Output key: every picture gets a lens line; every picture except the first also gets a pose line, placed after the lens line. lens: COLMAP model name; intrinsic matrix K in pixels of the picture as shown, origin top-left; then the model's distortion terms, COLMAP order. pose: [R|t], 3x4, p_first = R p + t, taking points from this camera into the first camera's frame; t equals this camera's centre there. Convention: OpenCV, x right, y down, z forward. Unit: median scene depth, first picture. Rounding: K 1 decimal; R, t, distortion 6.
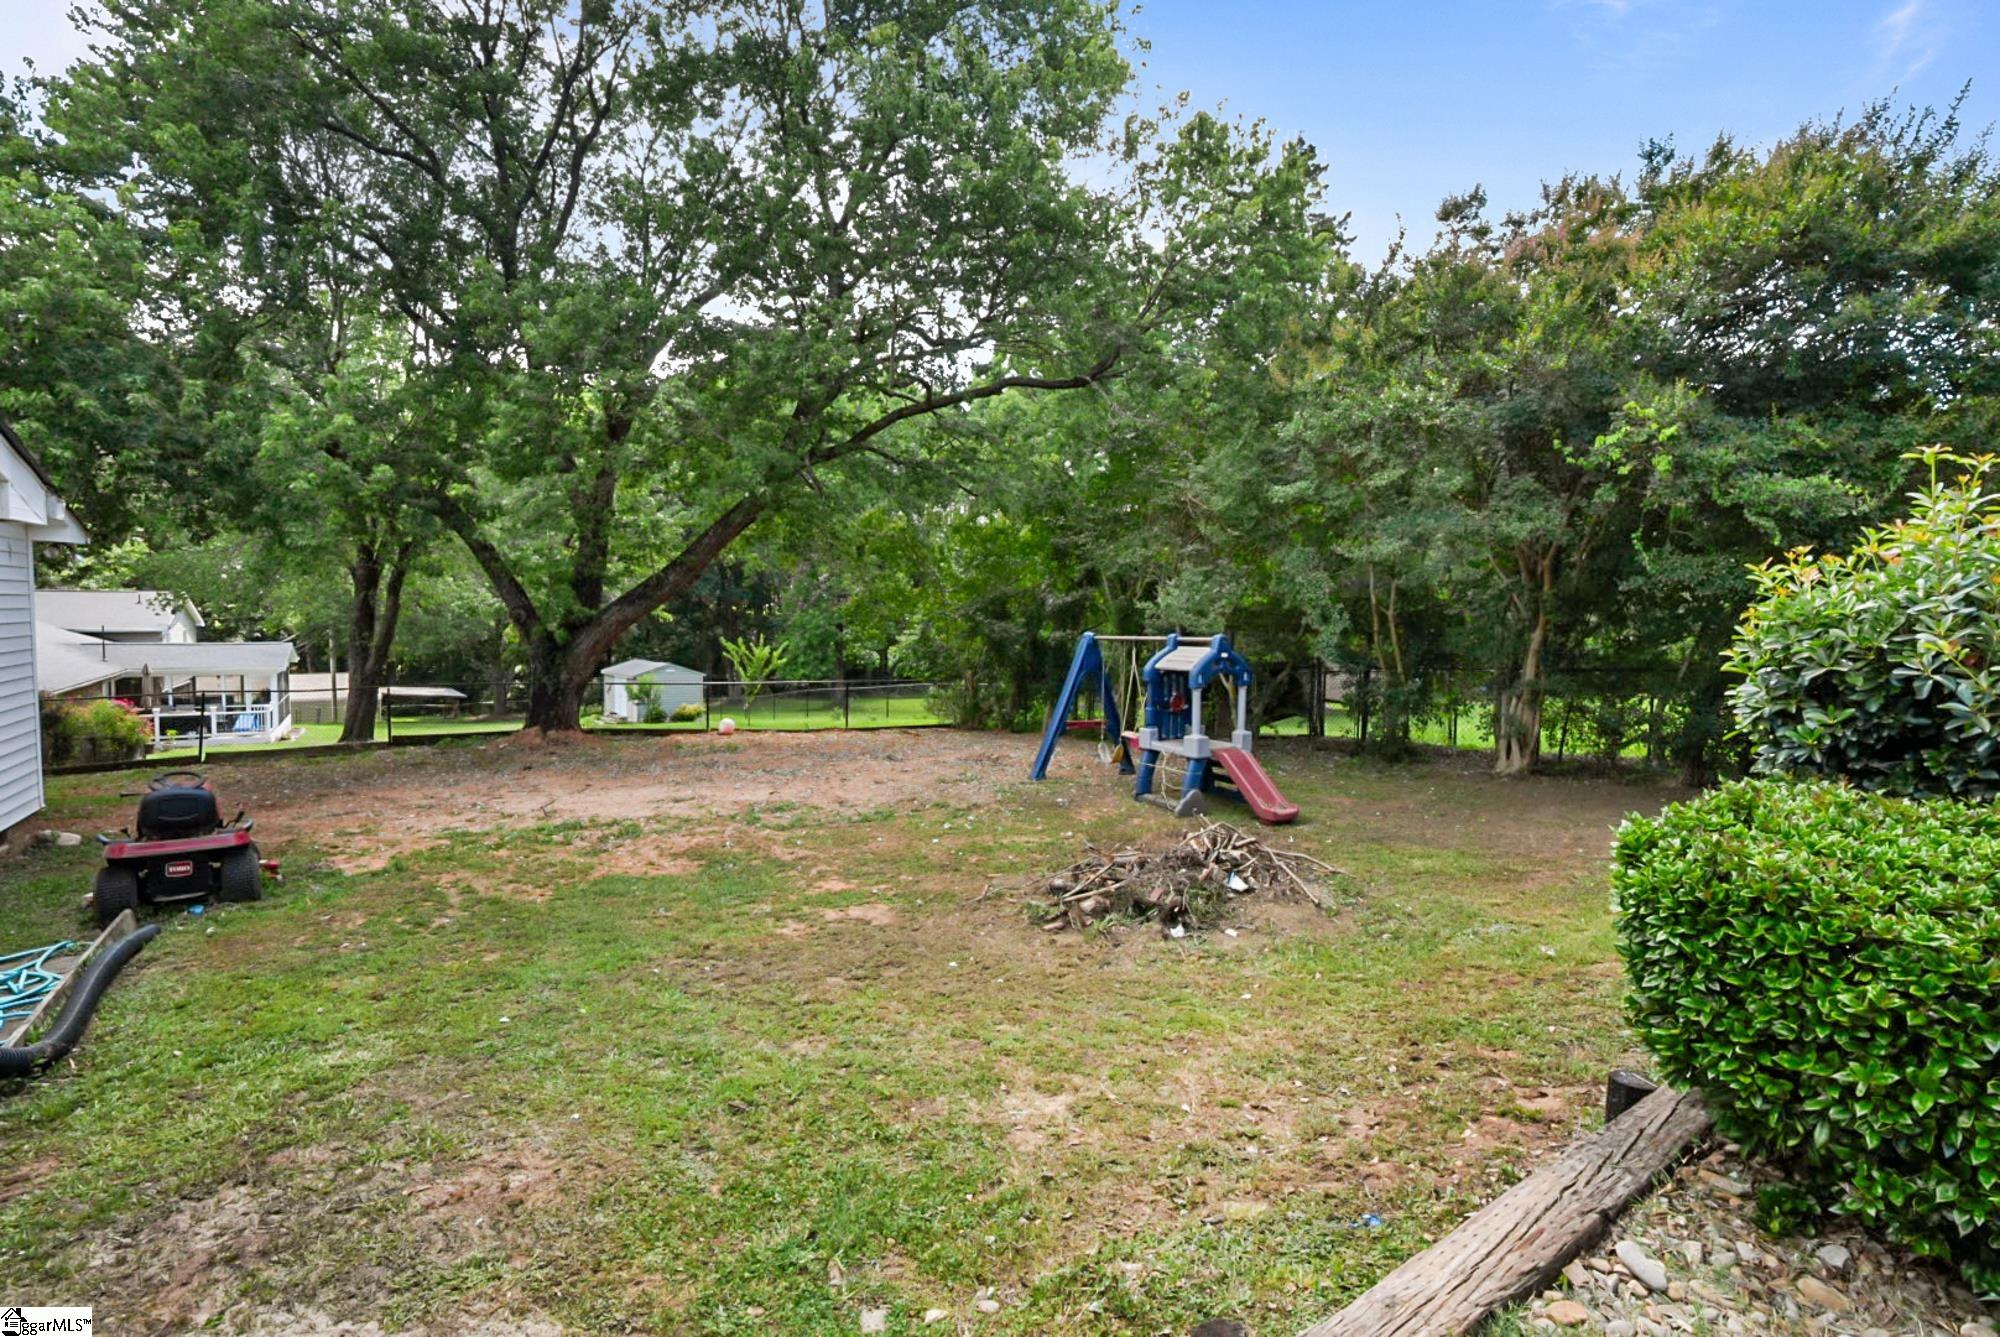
lens RADIAL K [[913.3, 0, 994.9], [0, 913.3, 641.8], [0, 0, 1]] dist [-0.040037, 0.000326]
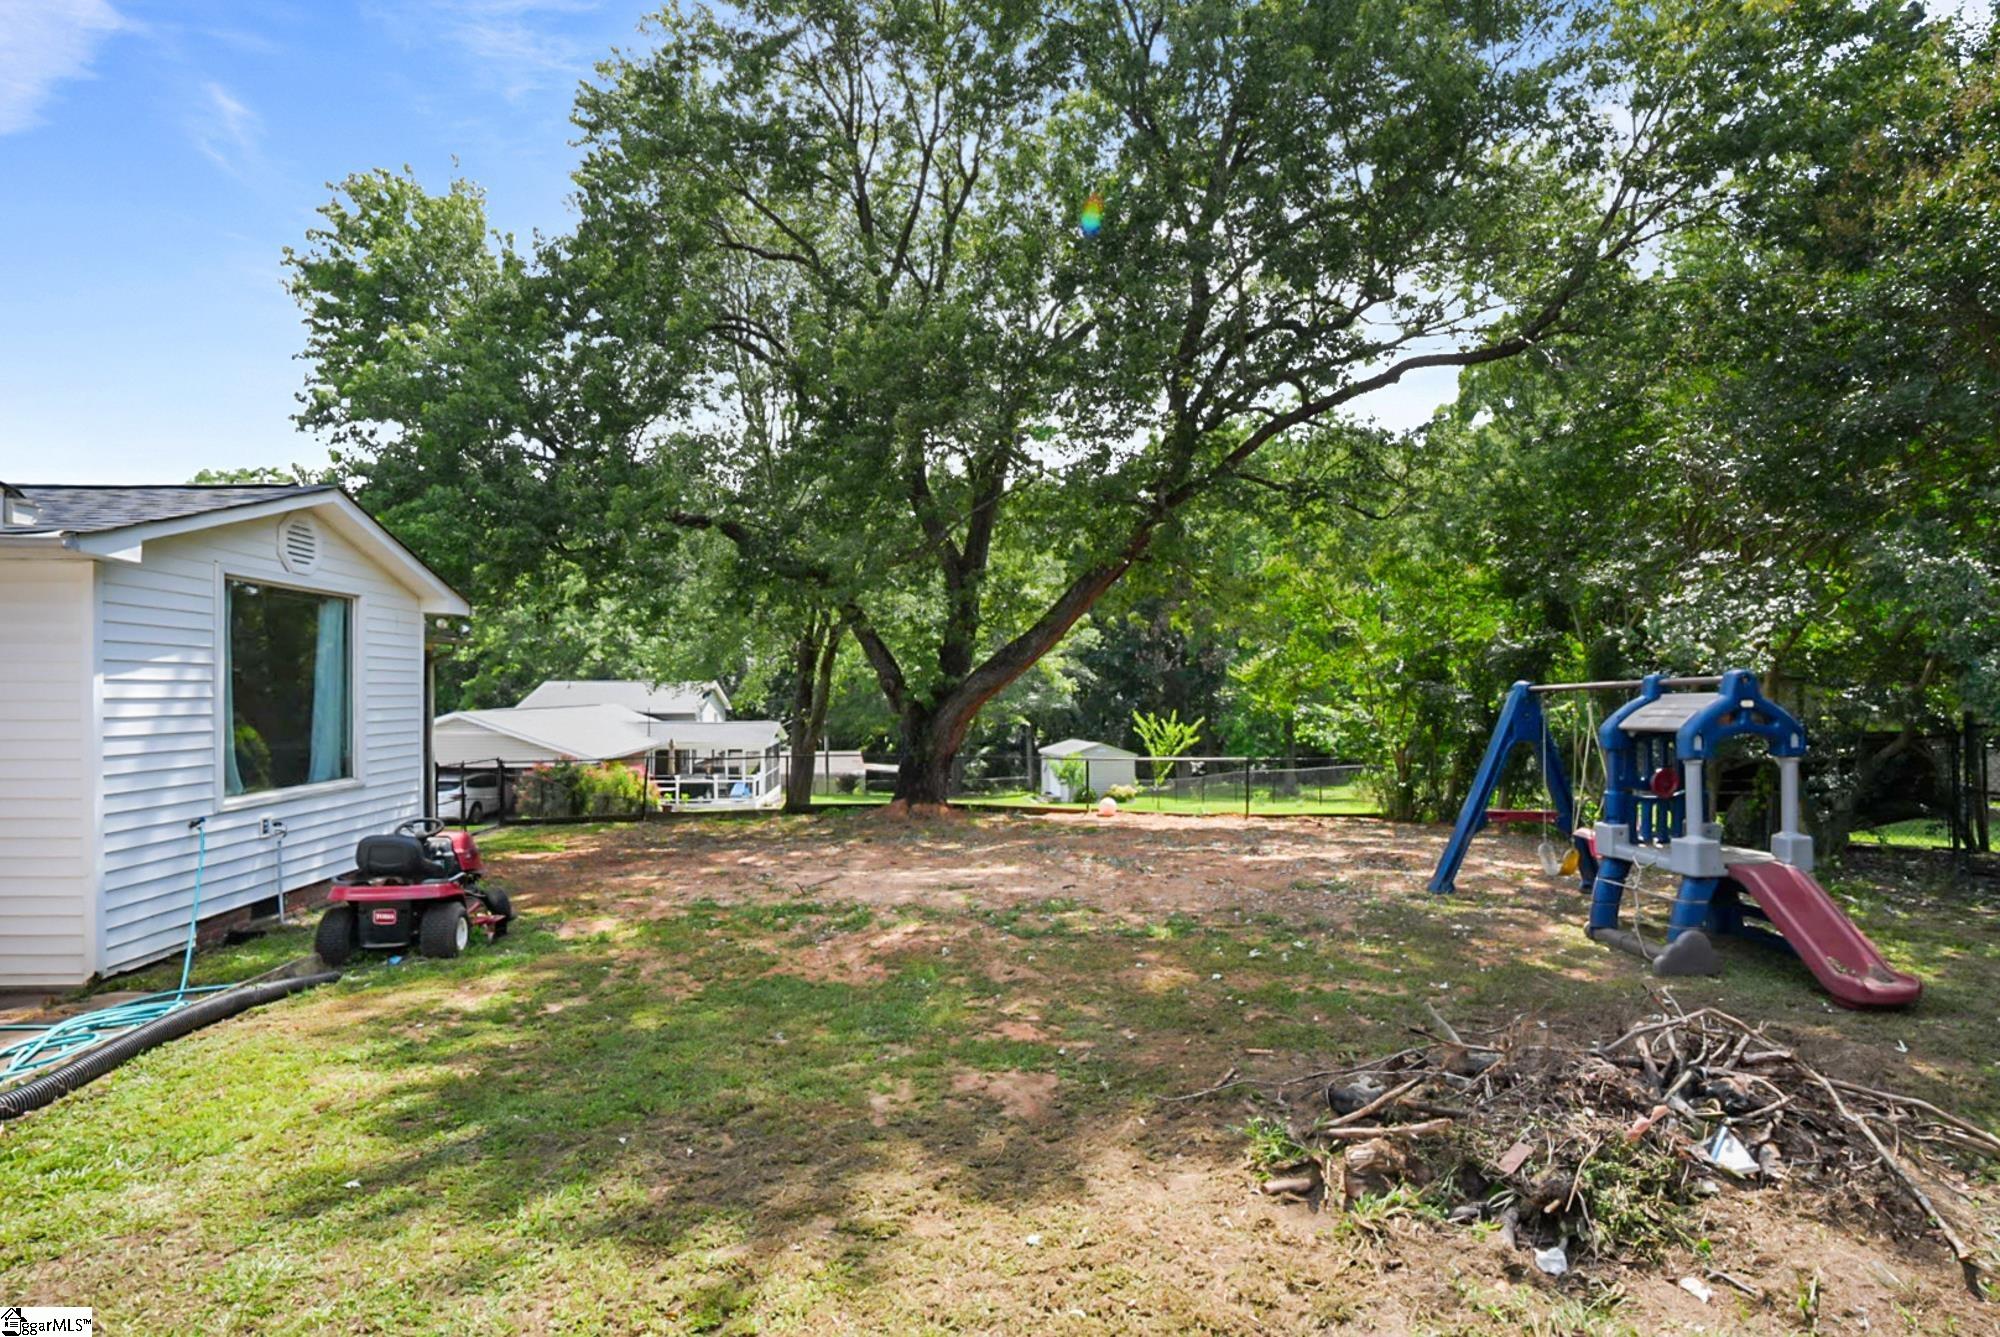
lens RADIAL K [[941.5, 0, 1000.0], [0, 941.5, 668.5], [0, 0, 1]] dist [-0.026960, 0.000972]
pose [[0.888674, -0.028703, -0.457639, 0.092449], [0.001547, 0.998221, -0.059604, 0.026085], [0.458536, 0.052260, 0.887138, 0.234678]]
